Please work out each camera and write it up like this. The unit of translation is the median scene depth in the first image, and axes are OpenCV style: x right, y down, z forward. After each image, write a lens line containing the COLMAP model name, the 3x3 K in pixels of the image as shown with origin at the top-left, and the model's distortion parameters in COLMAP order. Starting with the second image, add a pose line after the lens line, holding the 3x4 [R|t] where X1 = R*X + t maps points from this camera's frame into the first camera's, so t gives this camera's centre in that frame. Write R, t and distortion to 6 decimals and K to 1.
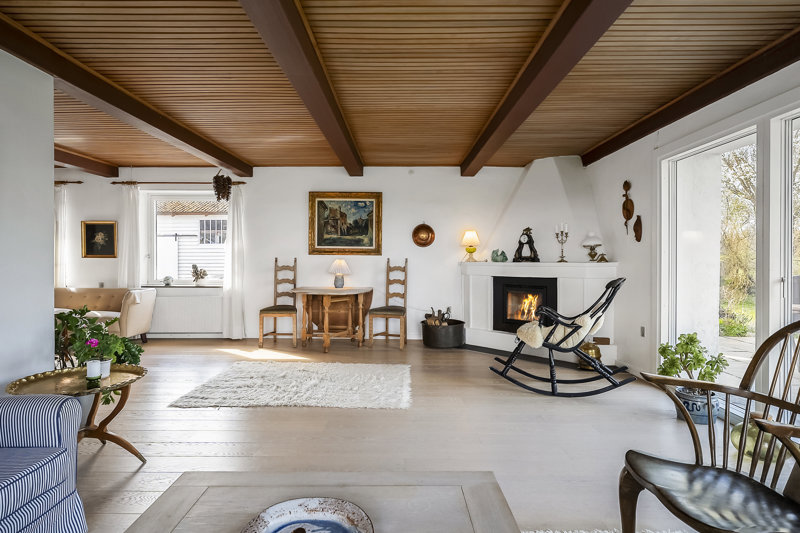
lens RADIAL K [[428.9, 0, 398.3], [0, 428.9, 262.1], [0, 0, 1]] dist [-0.001447, -0.000099]
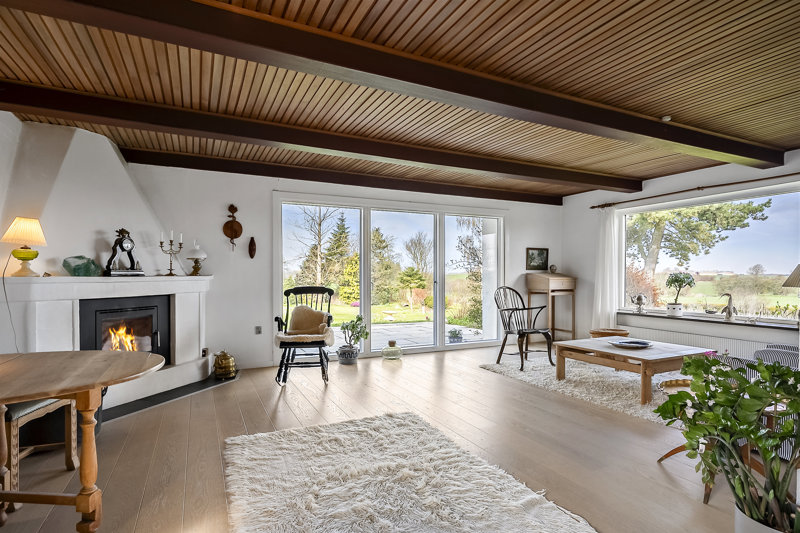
lens RADIAL K [[414.1, 0, 400.7], [0, 414.1, 280.0], [0, 0, 1]] dist [-0.018286, -0.000185]
pose [[-0.454790, -0.015780, 0.890459, -0.574902], [0.003224, 0.999807, 0.019364, -0.006146], [-0.890593, 0.011678, -0.454652, 0.964894]]
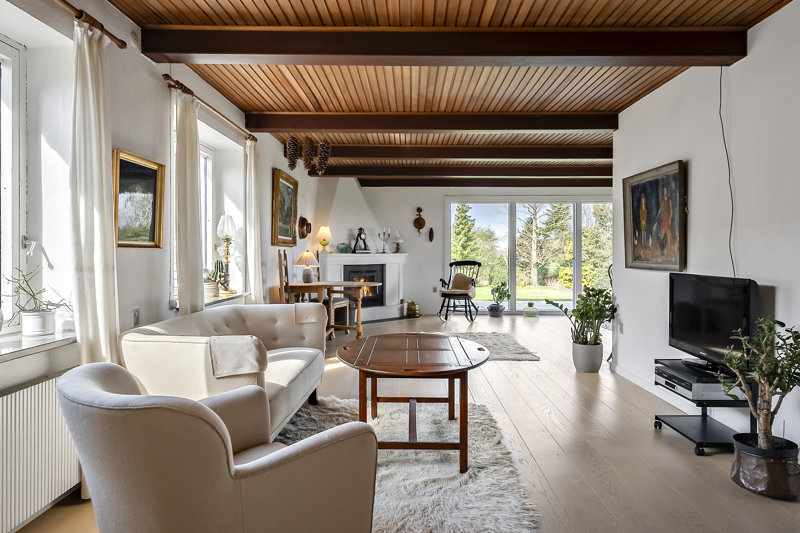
lens RADIAL K [[564.8, 0, 402.3], [0, 564.8, 266.5], [0, 0, 1]] dist [0.042842, 0.000263]
pose [[0.001229, -0.027399, 0.999624, -1.576738], [0.005988, 0.999607, 0.027391, -0.007248], [-0.999981, 0.005952, 0.001393, 0.933951]]
